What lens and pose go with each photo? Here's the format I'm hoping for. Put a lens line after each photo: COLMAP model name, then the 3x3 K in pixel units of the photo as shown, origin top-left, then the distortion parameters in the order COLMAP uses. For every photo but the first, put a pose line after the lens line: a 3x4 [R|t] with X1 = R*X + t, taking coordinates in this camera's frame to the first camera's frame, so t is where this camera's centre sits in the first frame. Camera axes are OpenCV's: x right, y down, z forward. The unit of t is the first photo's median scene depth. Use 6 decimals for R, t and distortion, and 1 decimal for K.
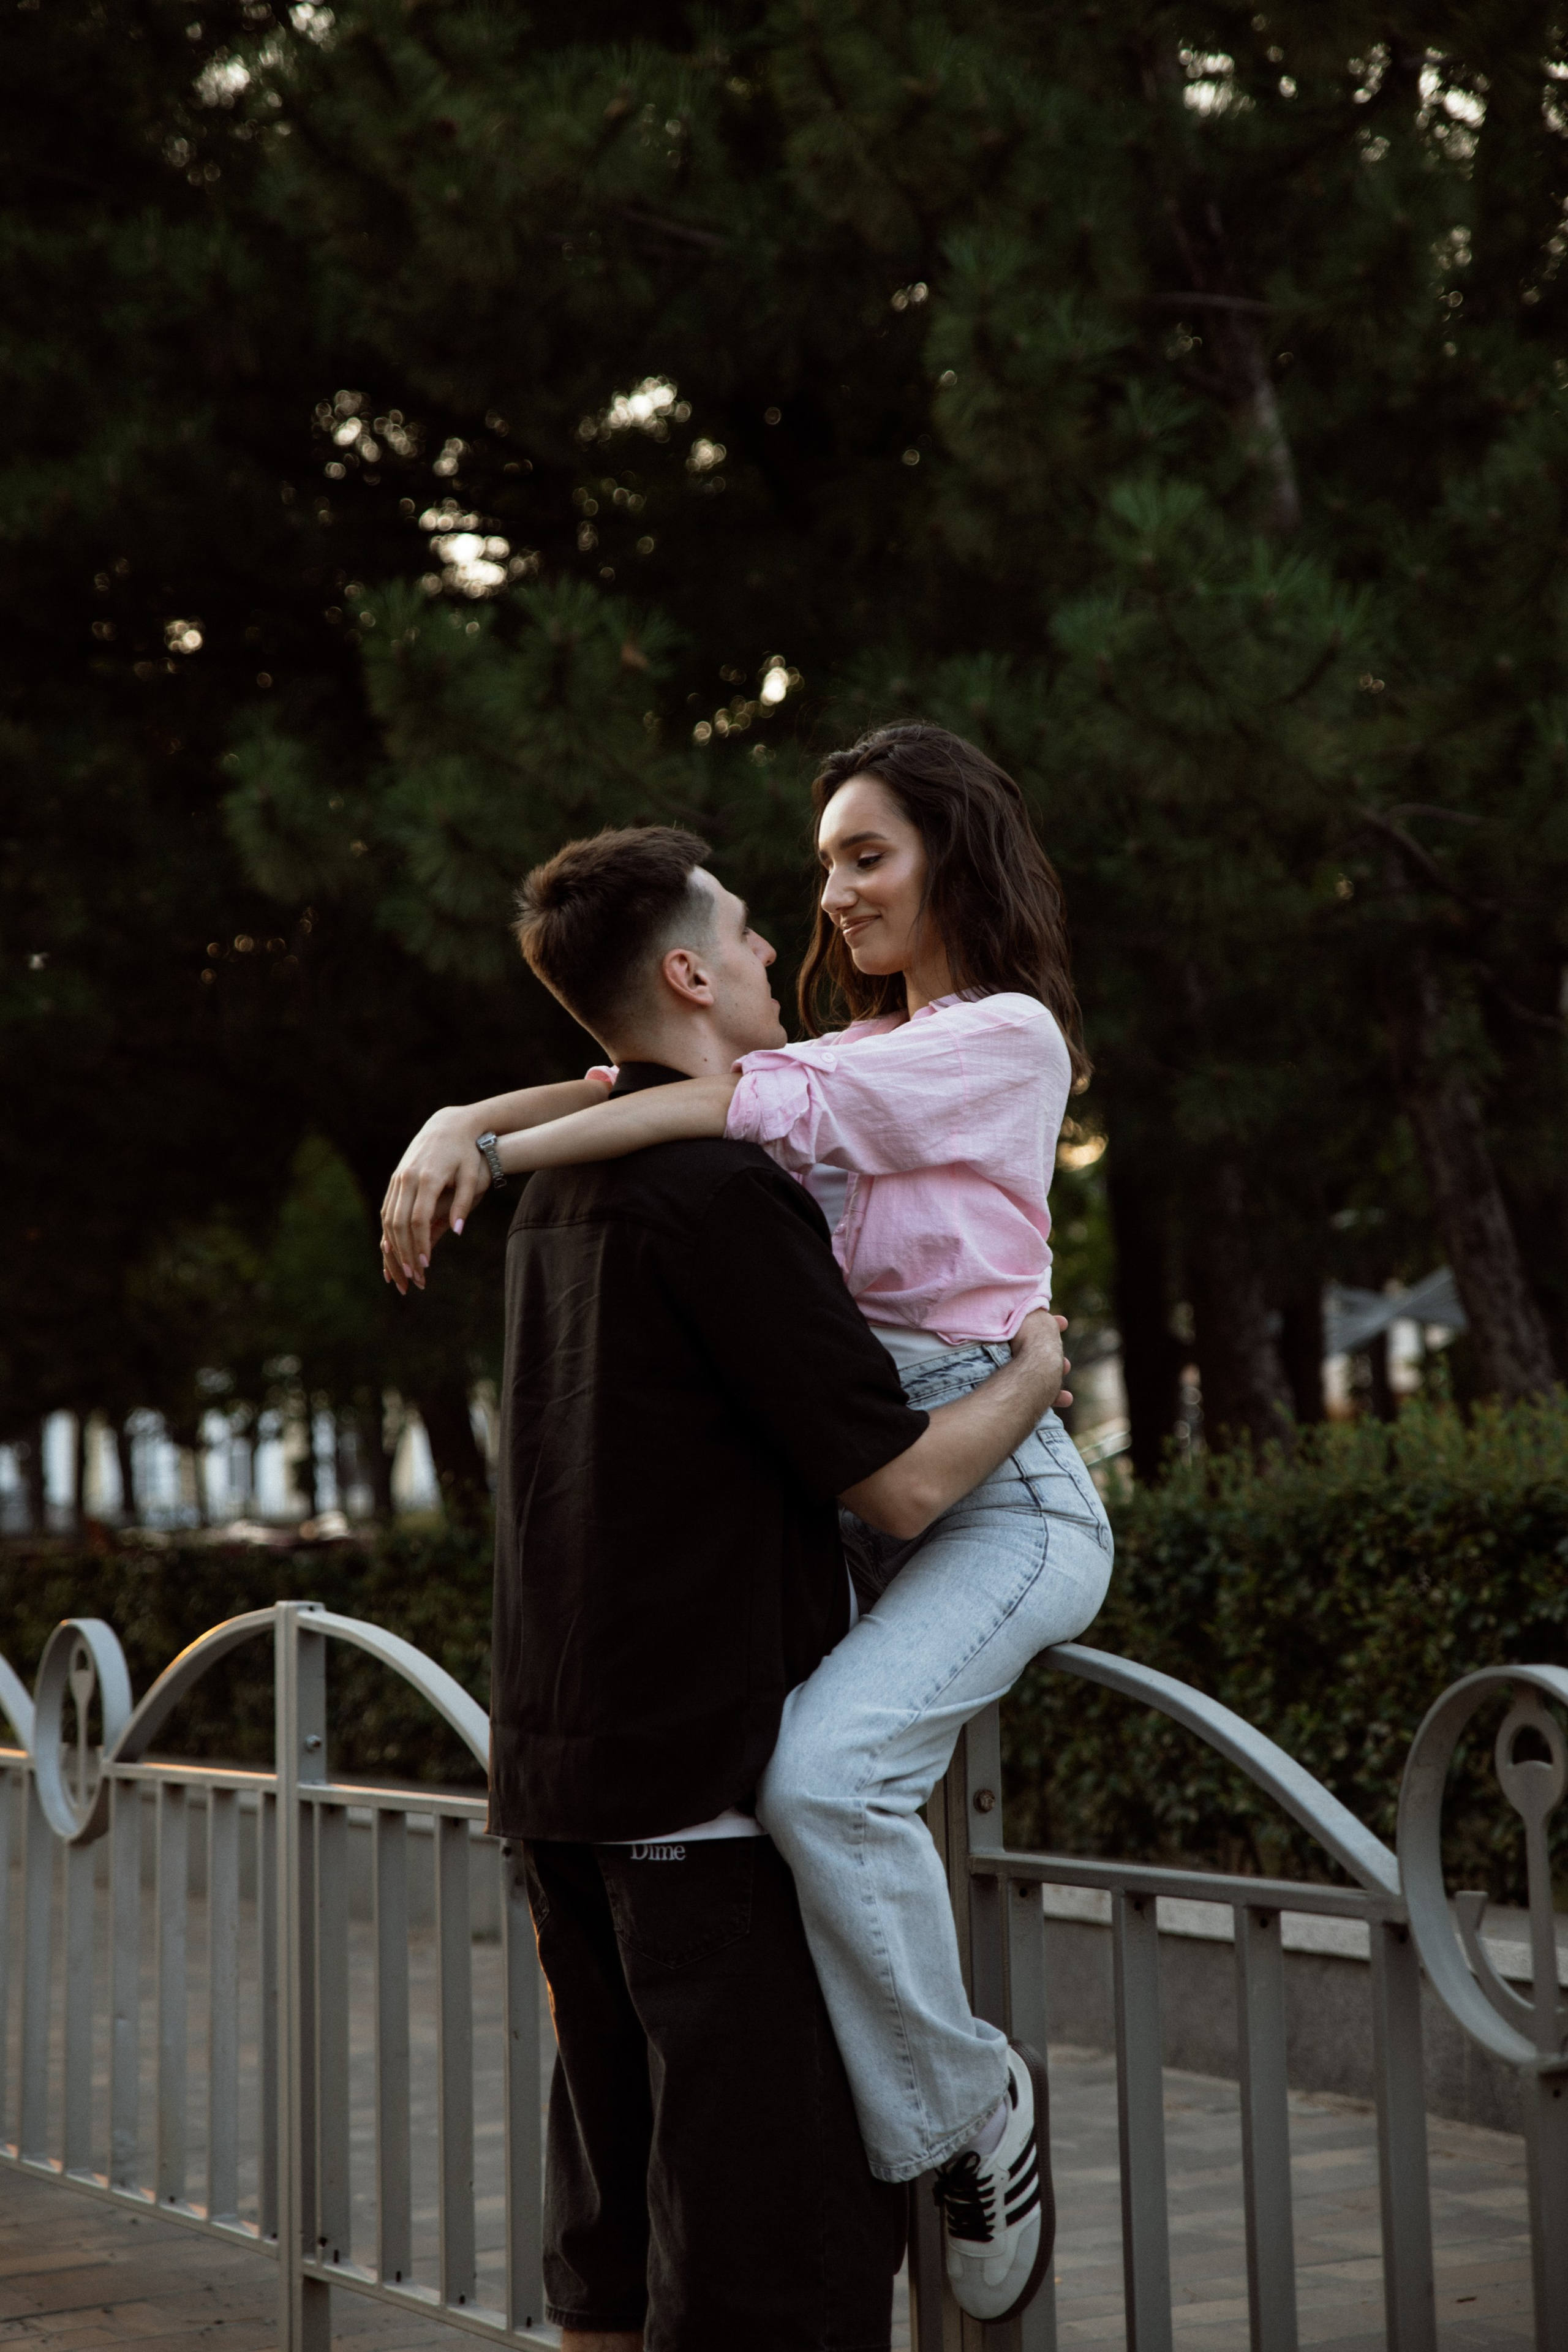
lens RADIAL K [[4708.4, 0, 784.0], [0, 4708.4, 1176.0], [0, 0, 1]] dist [0.223390, -0.112044]
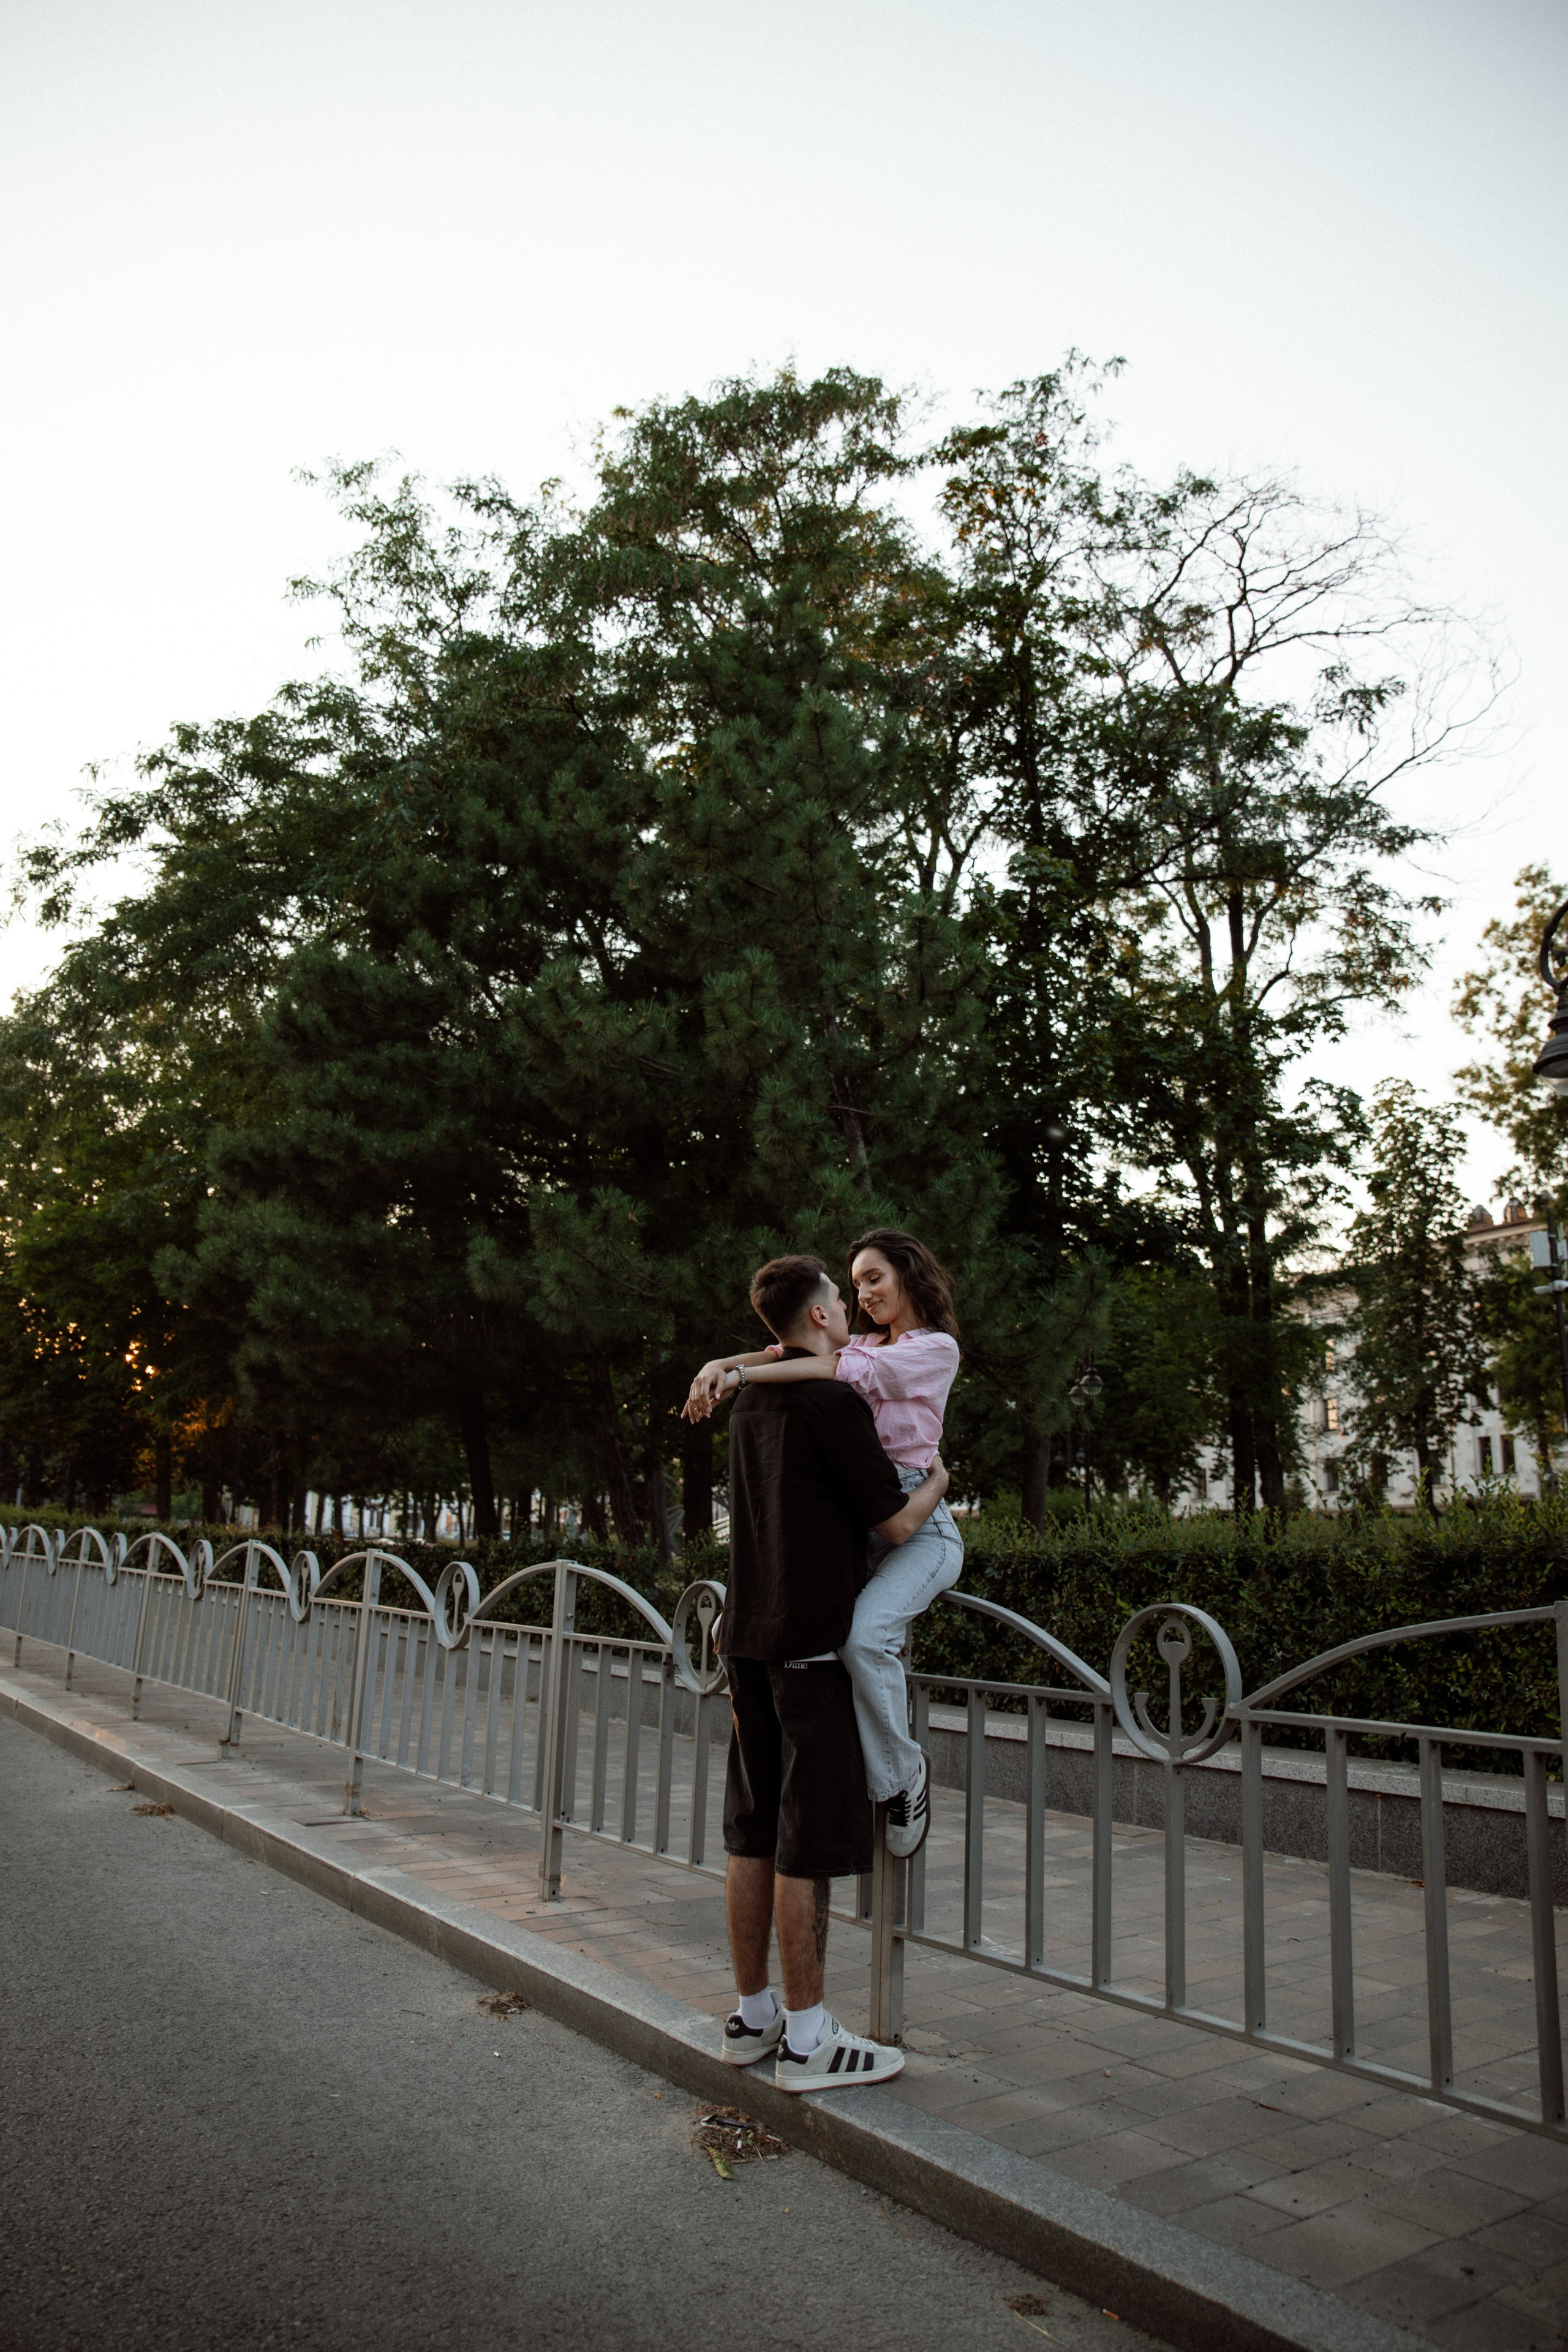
lens RADIAL K [[1700.5, 0, 784.0], [0, 1700.5, 1176.0], [0, 0, 1]] dist [-0.107838, 0.000493]
pose [[0.989563, 0.087088, 0.114804, -0.146768], [-0.068767, 0.985540, -0.154864, 0.026245], [-0.126631, 0.145353, 0.981243, 0.092228]]
